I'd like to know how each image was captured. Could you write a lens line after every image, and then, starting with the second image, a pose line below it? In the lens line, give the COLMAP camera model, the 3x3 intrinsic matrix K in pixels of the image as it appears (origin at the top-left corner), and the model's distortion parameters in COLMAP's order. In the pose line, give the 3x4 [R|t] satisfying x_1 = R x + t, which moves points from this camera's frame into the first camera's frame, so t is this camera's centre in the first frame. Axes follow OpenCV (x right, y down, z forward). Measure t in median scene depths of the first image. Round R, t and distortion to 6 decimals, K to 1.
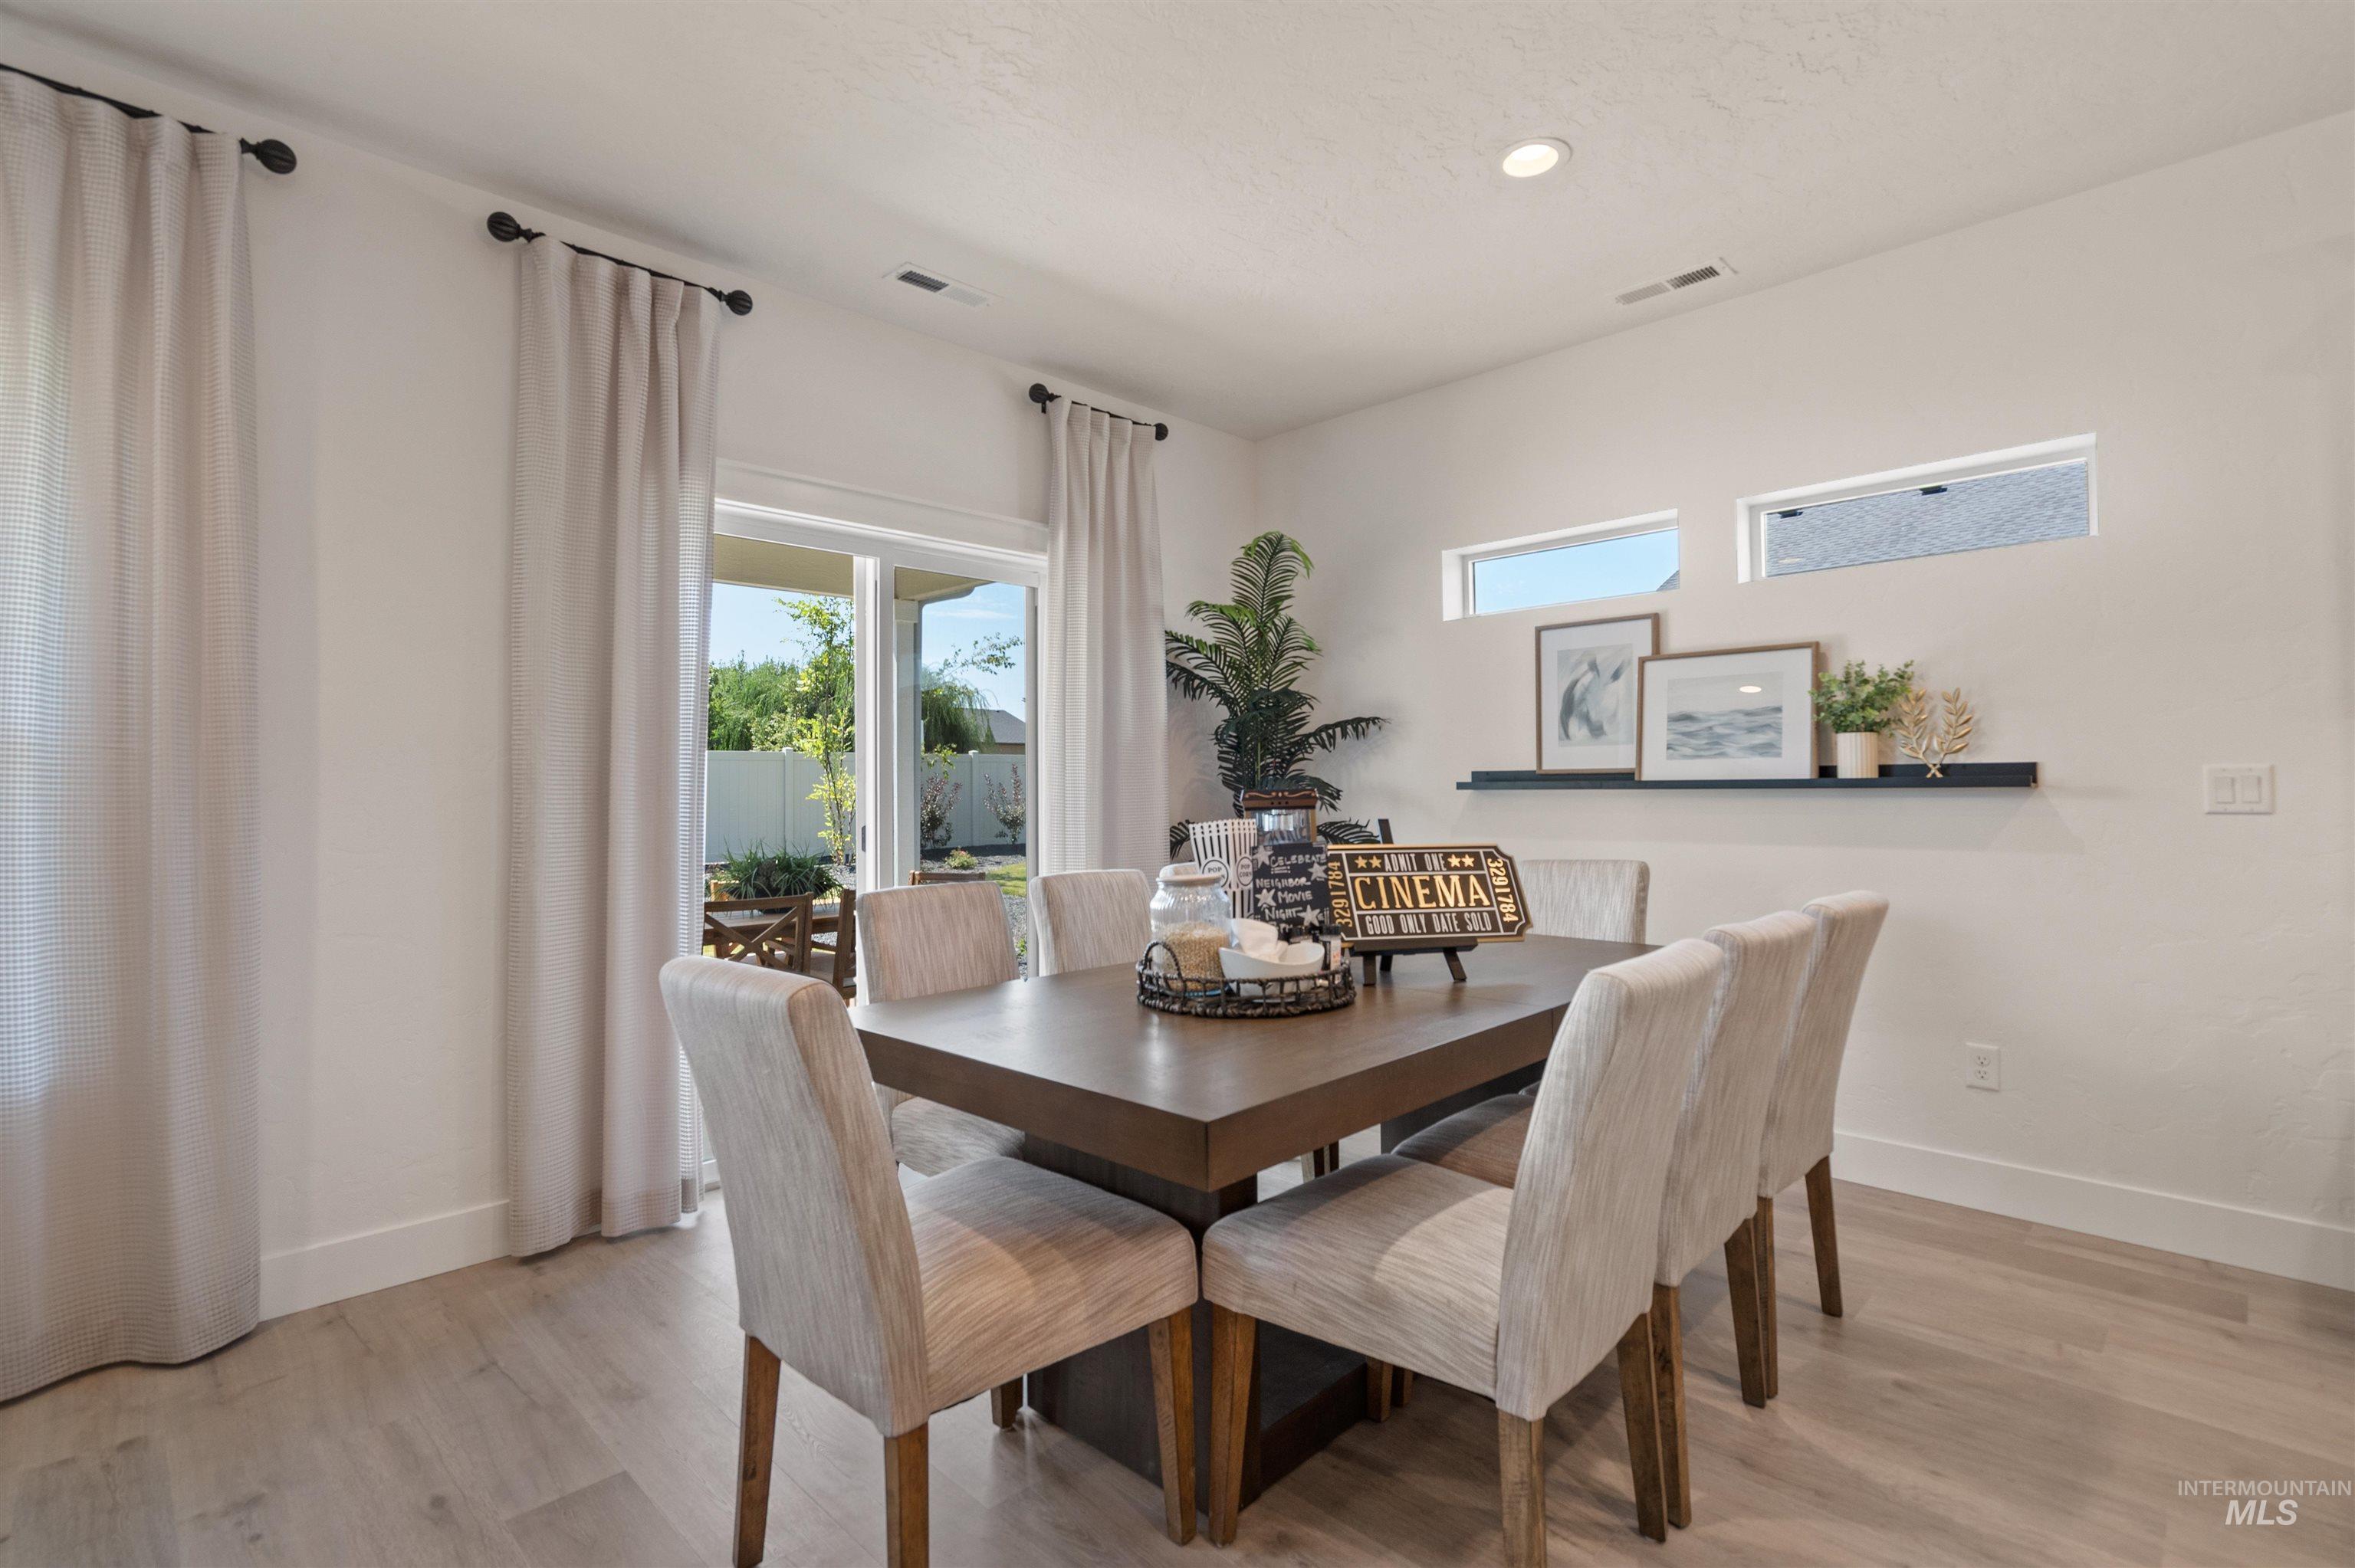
lens RADIAL K [[1078.3, 0, 1193.9], [0, 1078.3, 771.7], [0, 0, 1]] dist [-0.007057, 0.003266]
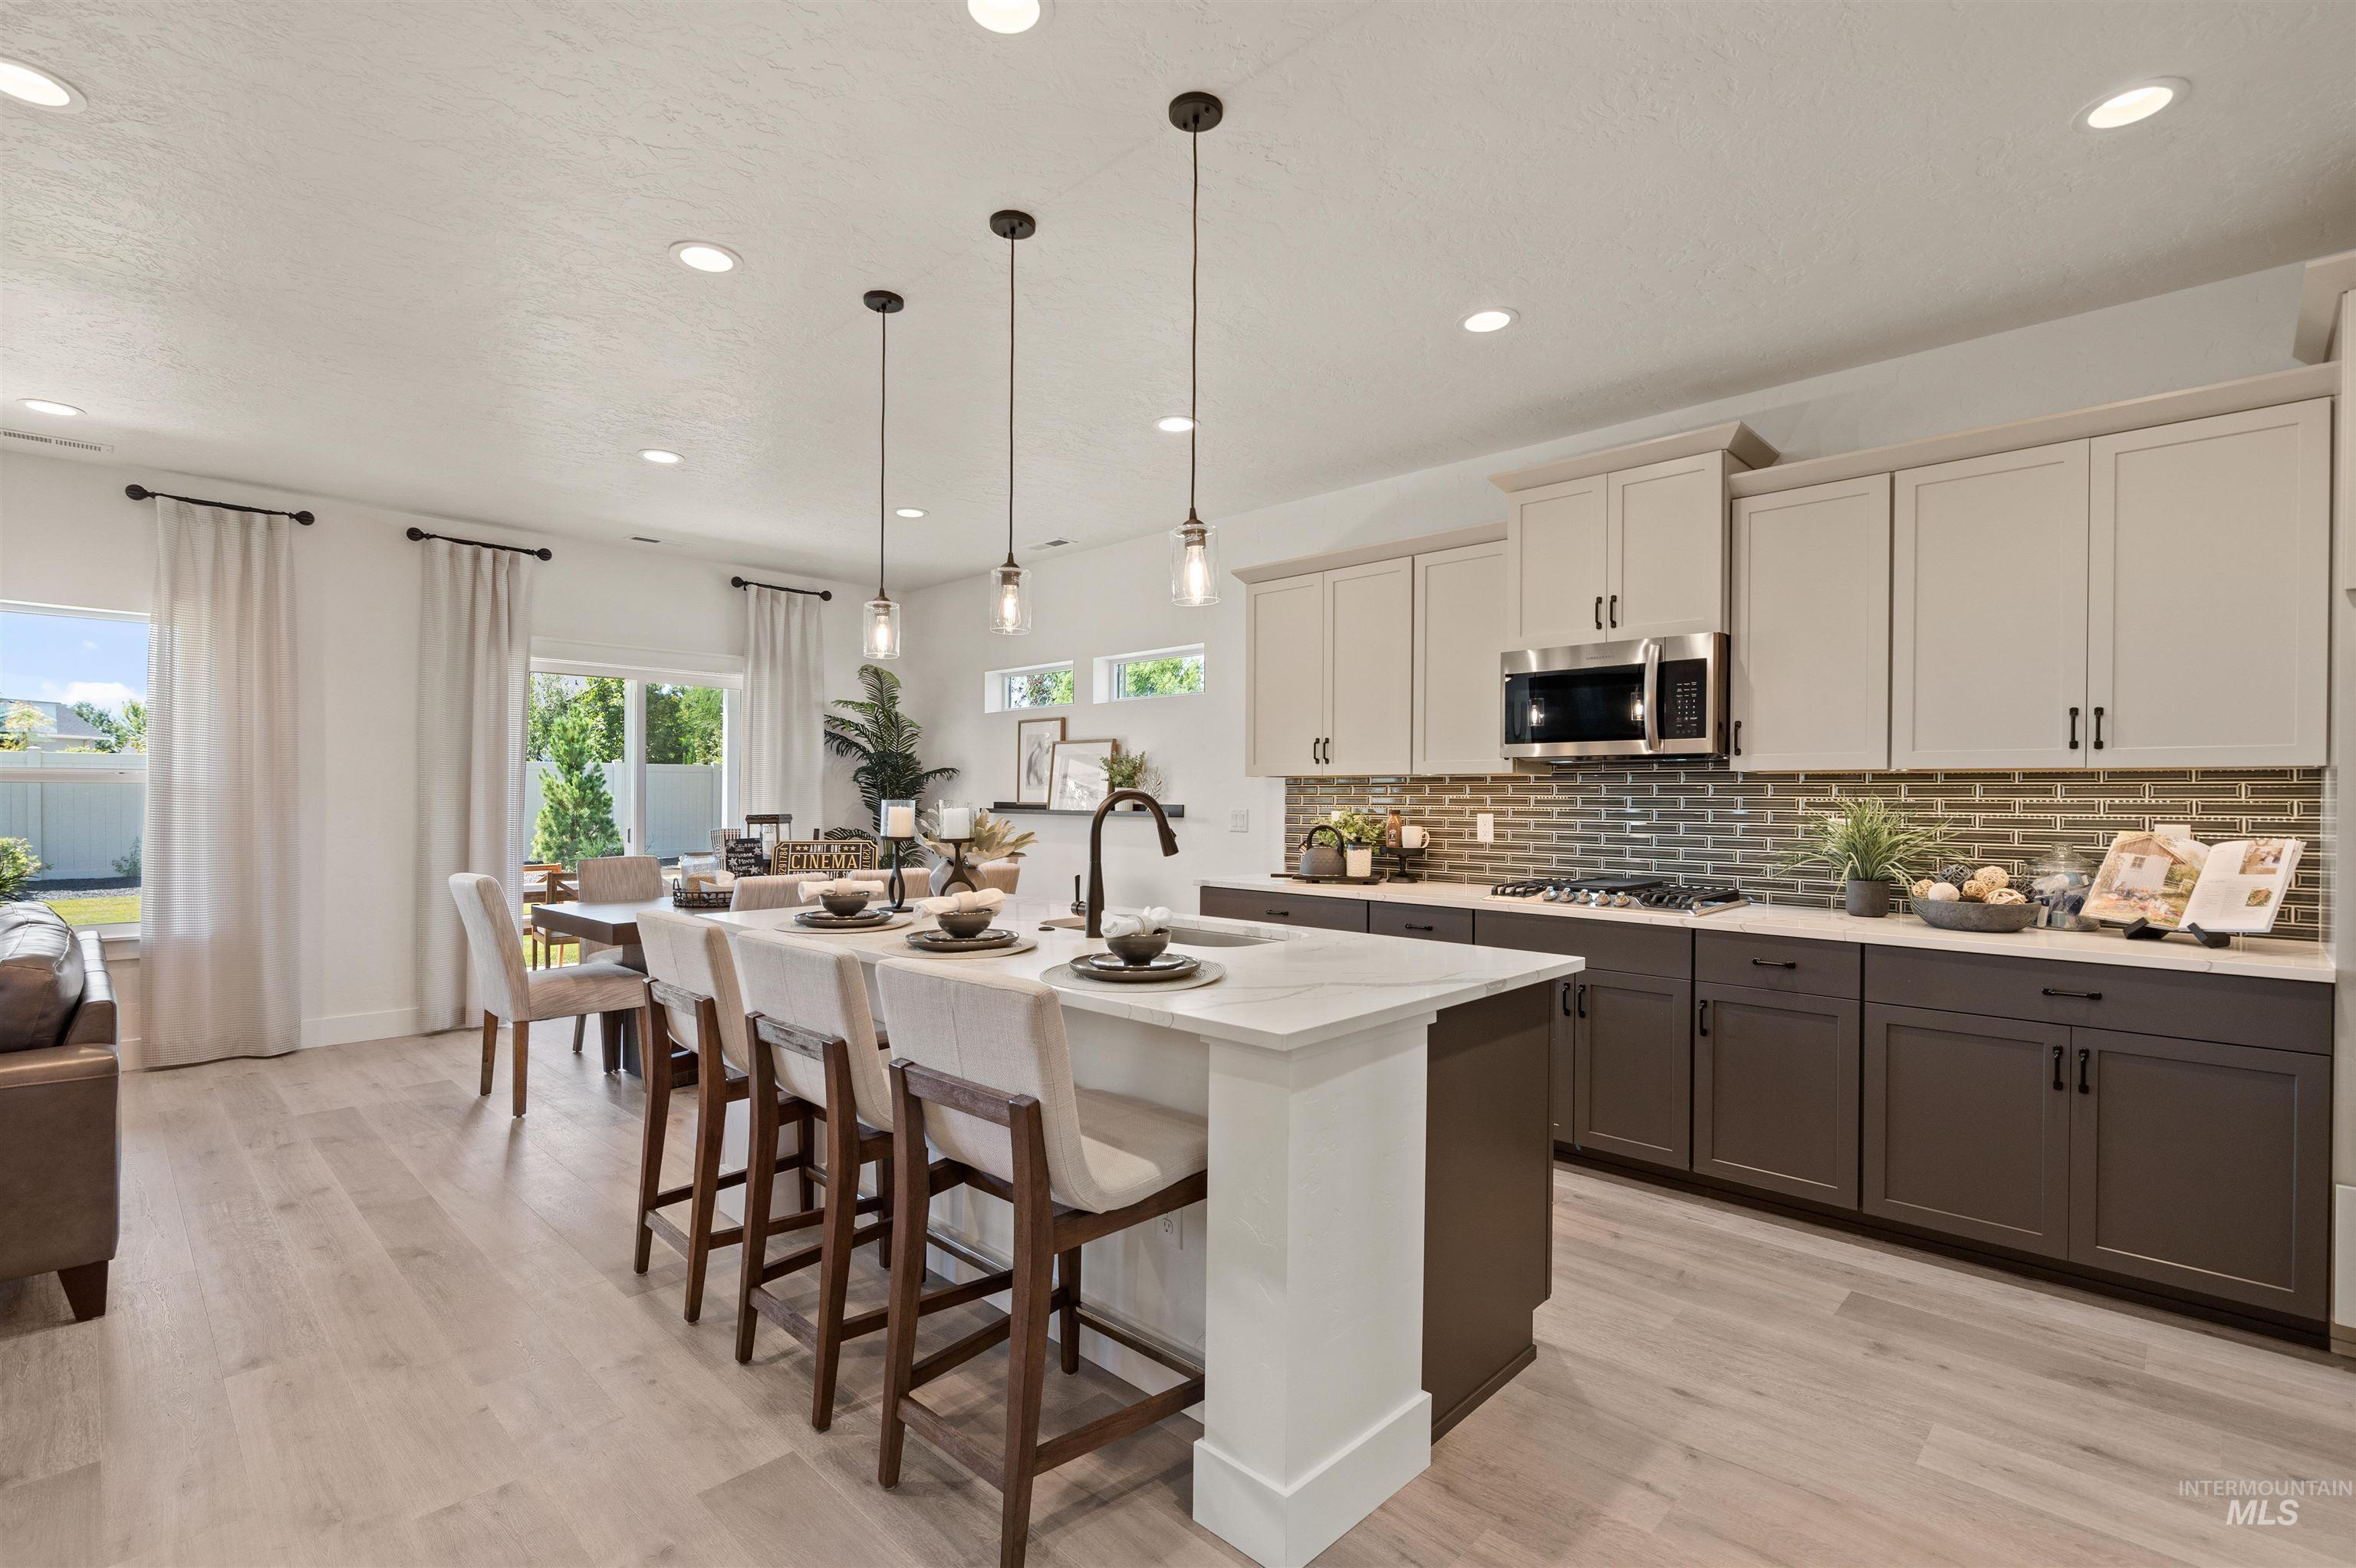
lens RADIAL K [[1078.8, 0, 1195.7], [0, 1078.8, 806.1], [0, 0, 1]] dist [-0.007057, 0.003266]
pose [[0.999905, 0.013540, 0.002653, 0.740373], [-0.013597, 0.999648, 0.022775, -0.048178], [-0.002343, -0.022809, 0.999737, -0.930735]]
